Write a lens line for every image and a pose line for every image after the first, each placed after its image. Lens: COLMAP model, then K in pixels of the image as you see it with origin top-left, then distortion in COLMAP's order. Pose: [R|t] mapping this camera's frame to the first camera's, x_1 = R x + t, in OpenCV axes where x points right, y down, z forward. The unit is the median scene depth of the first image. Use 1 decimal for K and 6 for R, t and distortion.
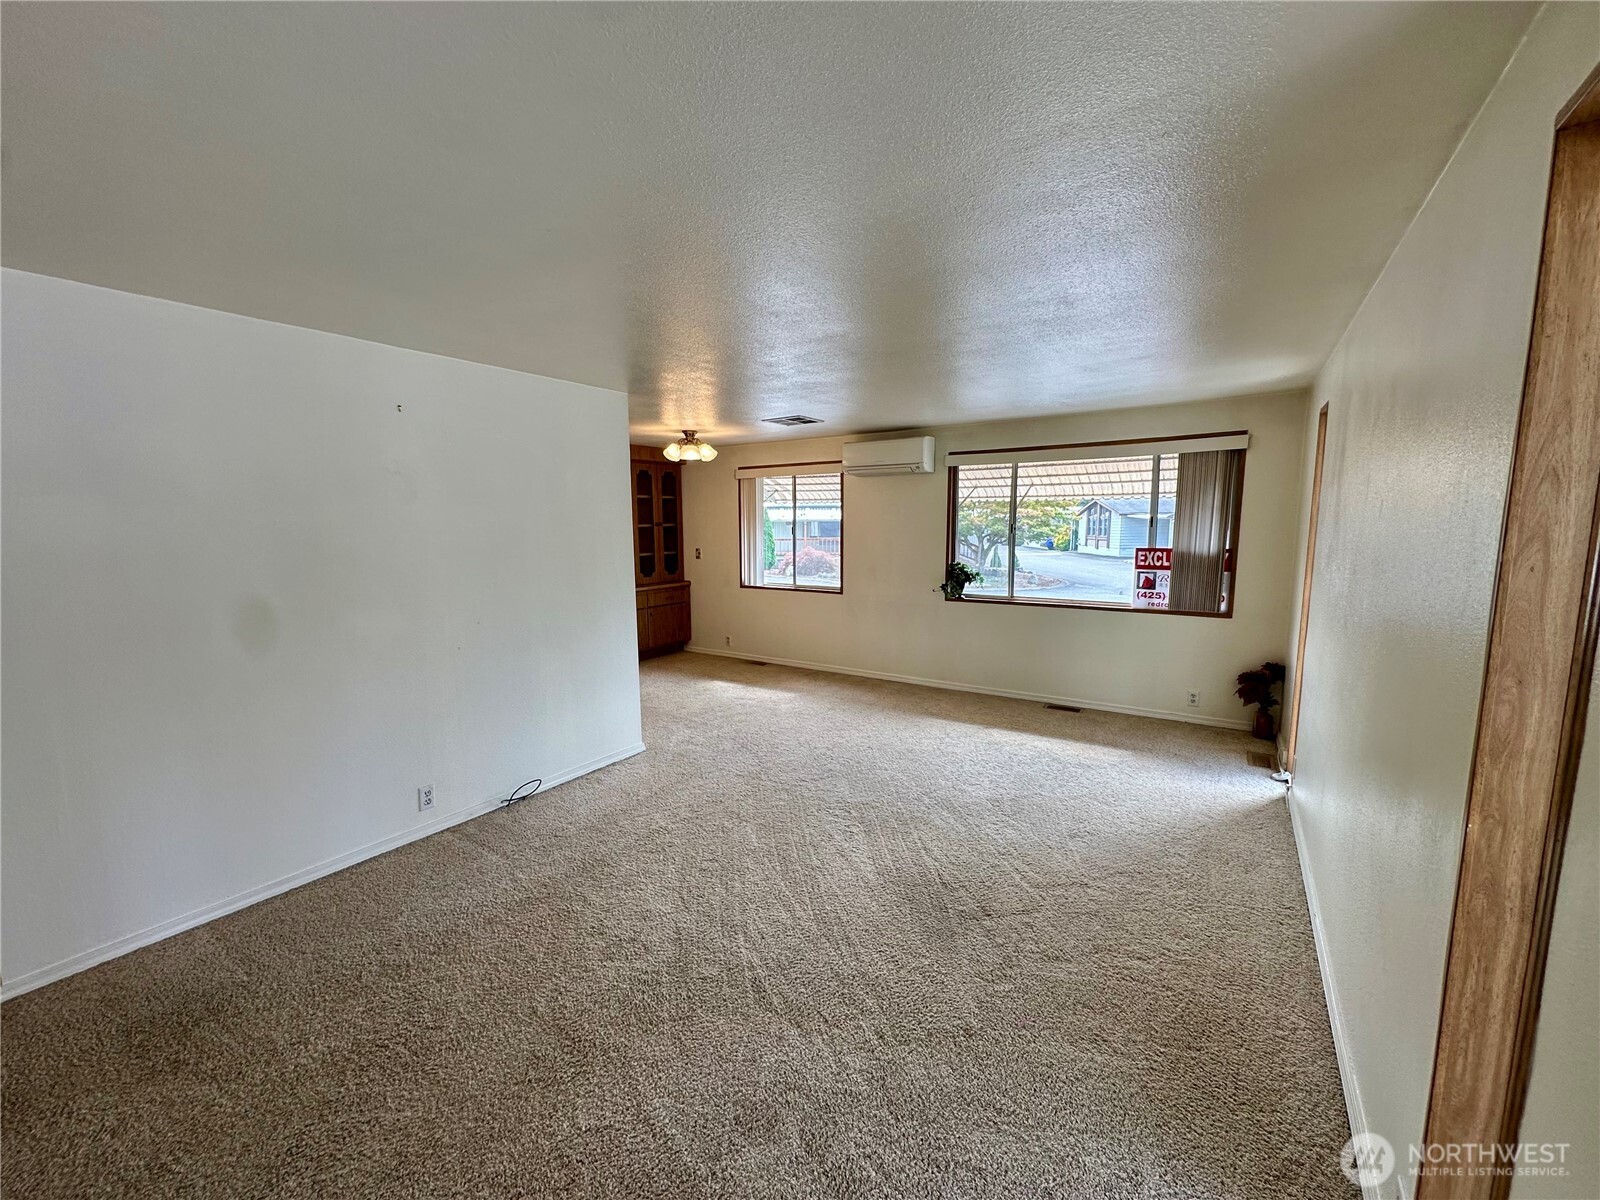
lens RADIAL K [[634.7, 0, 796.5], [0, 634.7, 600.9], [0, 0, 1]] dist [-0.010160, 0.002006]
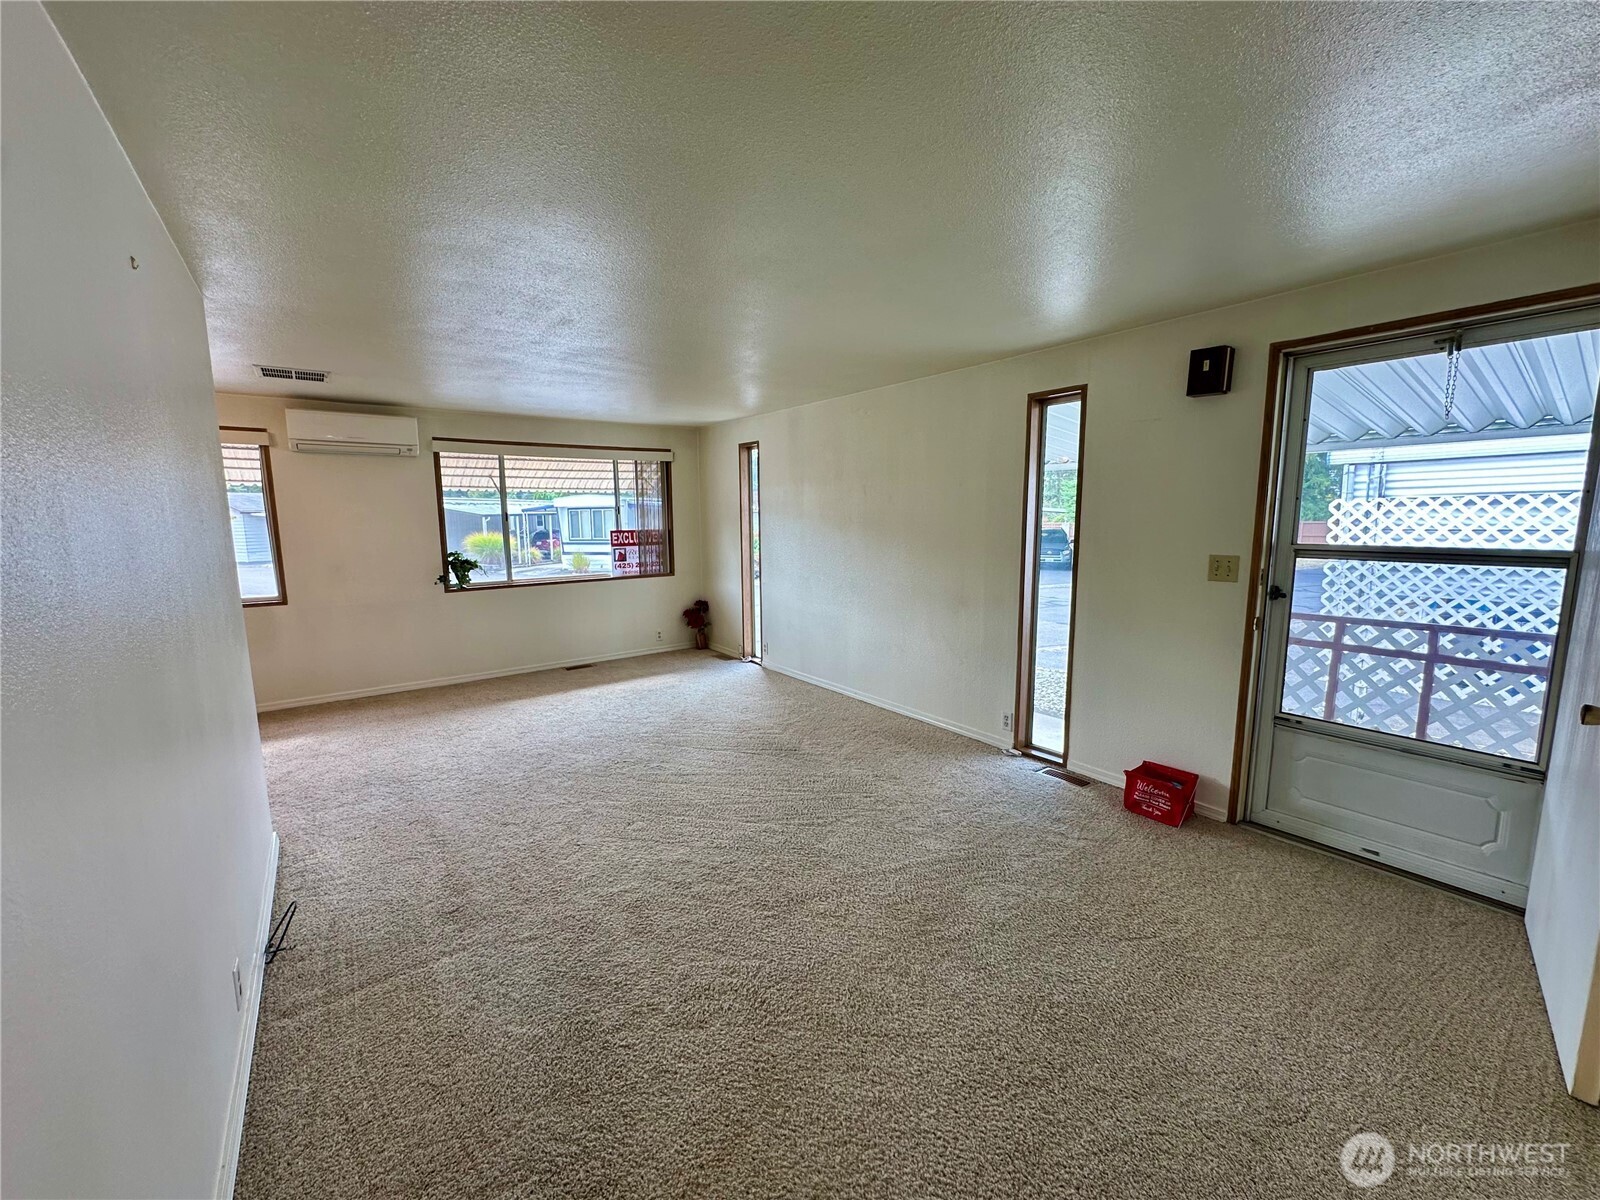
lens RADIAL K [[634.7, 0, 804.1], [0, 634.7, 609.2], [0, 0, 1]] dist [-0.010160, 0.002006]
pose [[0.317736, -0.134979, 0.938523, -0.583702], [0.120632, 0.987527, 0.101187, -0.008363], [-0.940474, 0.081065, 0.330055, 0.209469]]
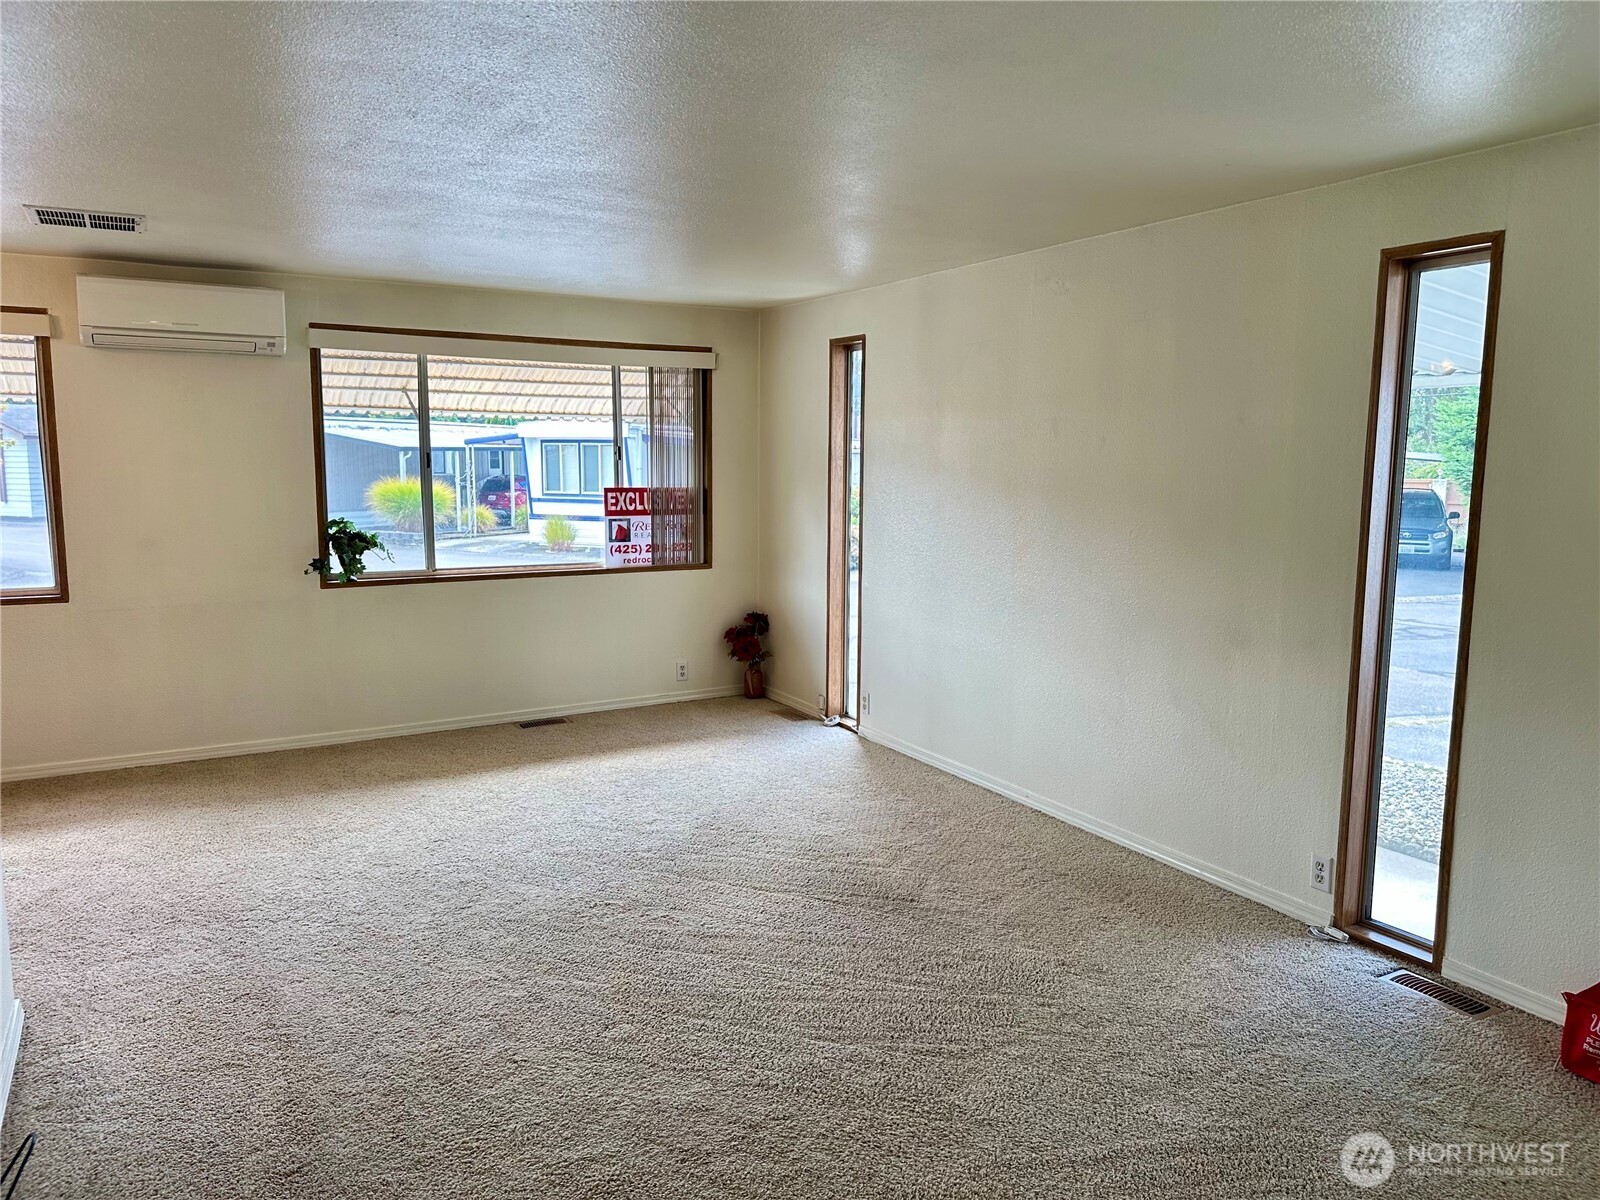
lens RADIAL K [[1110.7, 0, 816.8], [0, 1110.7, 604.1], [0, 0, 1]] dist [0.056094, -0.071253]
pose [[0.424055, -0.109978, 0.898934, -0.557200], [0.099220, 0.992266, 0.074591, -0.020520], [-0.900185, 0.057561, 0.431687, 0.214003]]
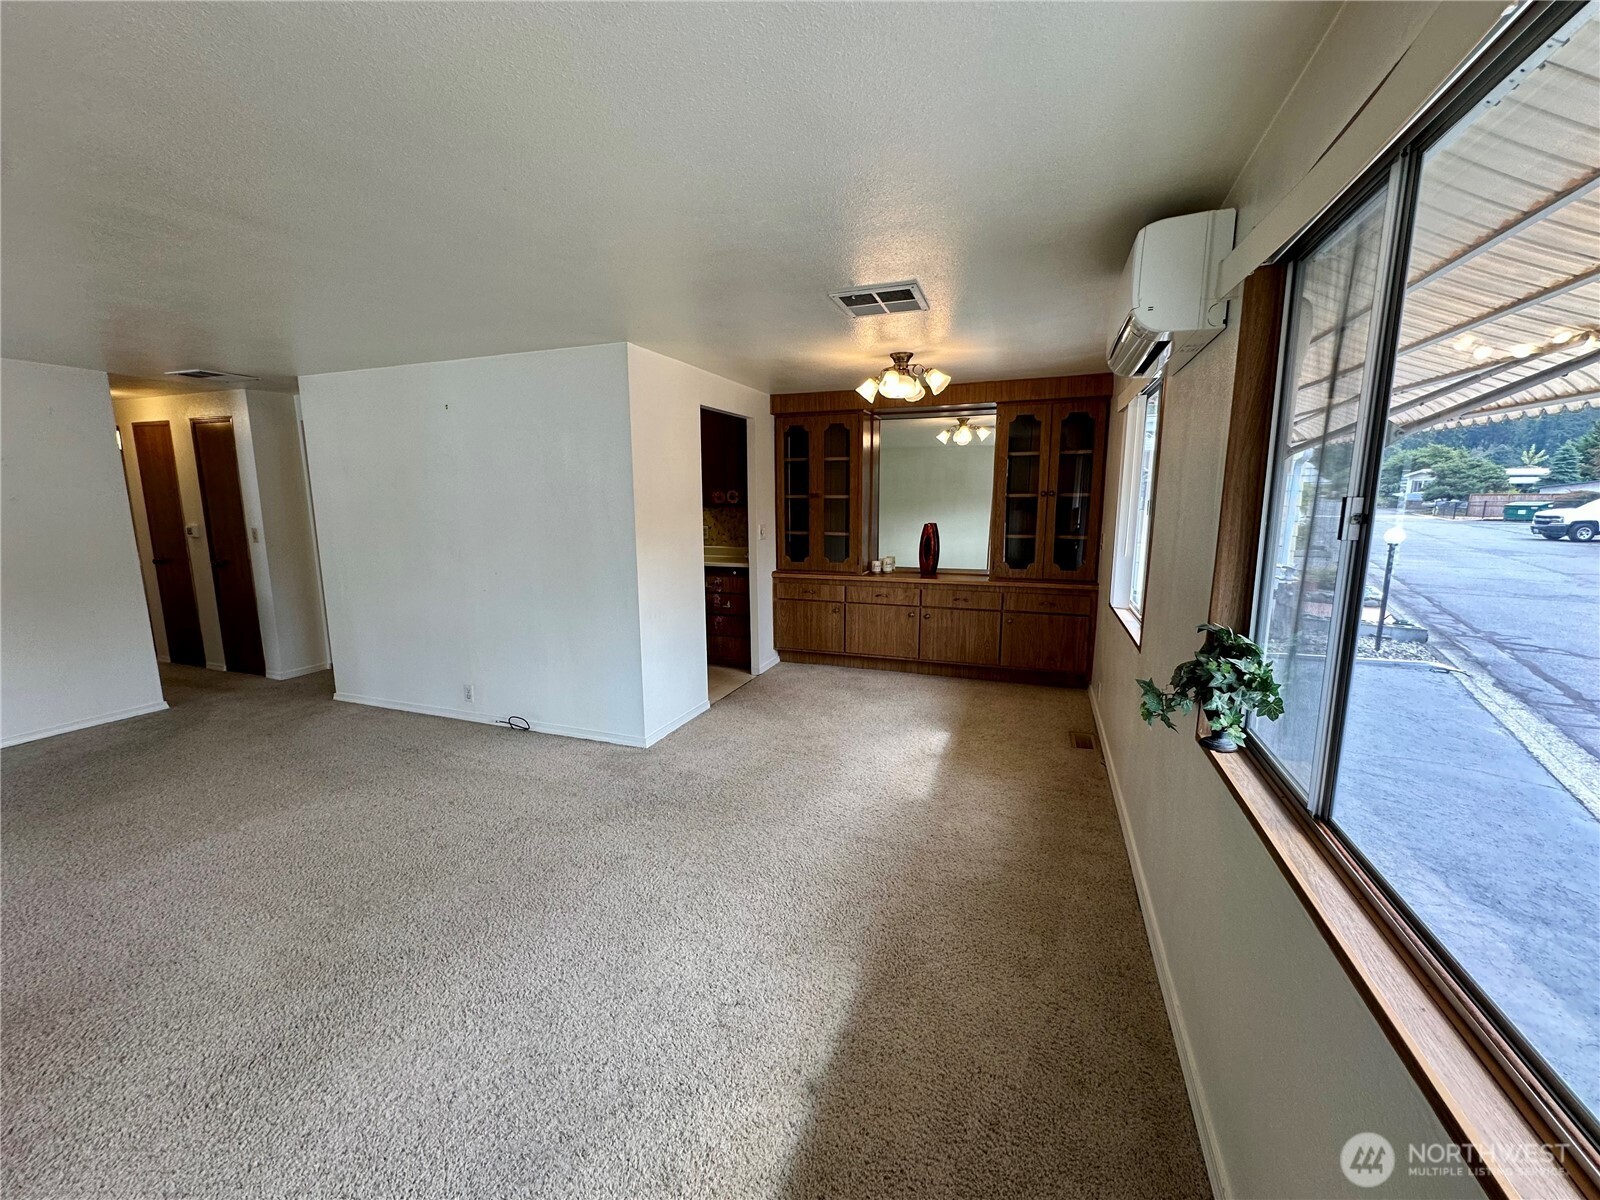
lens RADIAL K [[634.7, 0, 799.7], [0, 634.7, 600.4], [0, 0, 1]] dist [-0.010160, 0.002006]
pose [[0.240230, 0.157318, -0.957883, 0.565711], [-0.116641, 0.984309, 0.132406, -0.099895], [0.963683, 0.079920, 0.254810, 0.861297]]
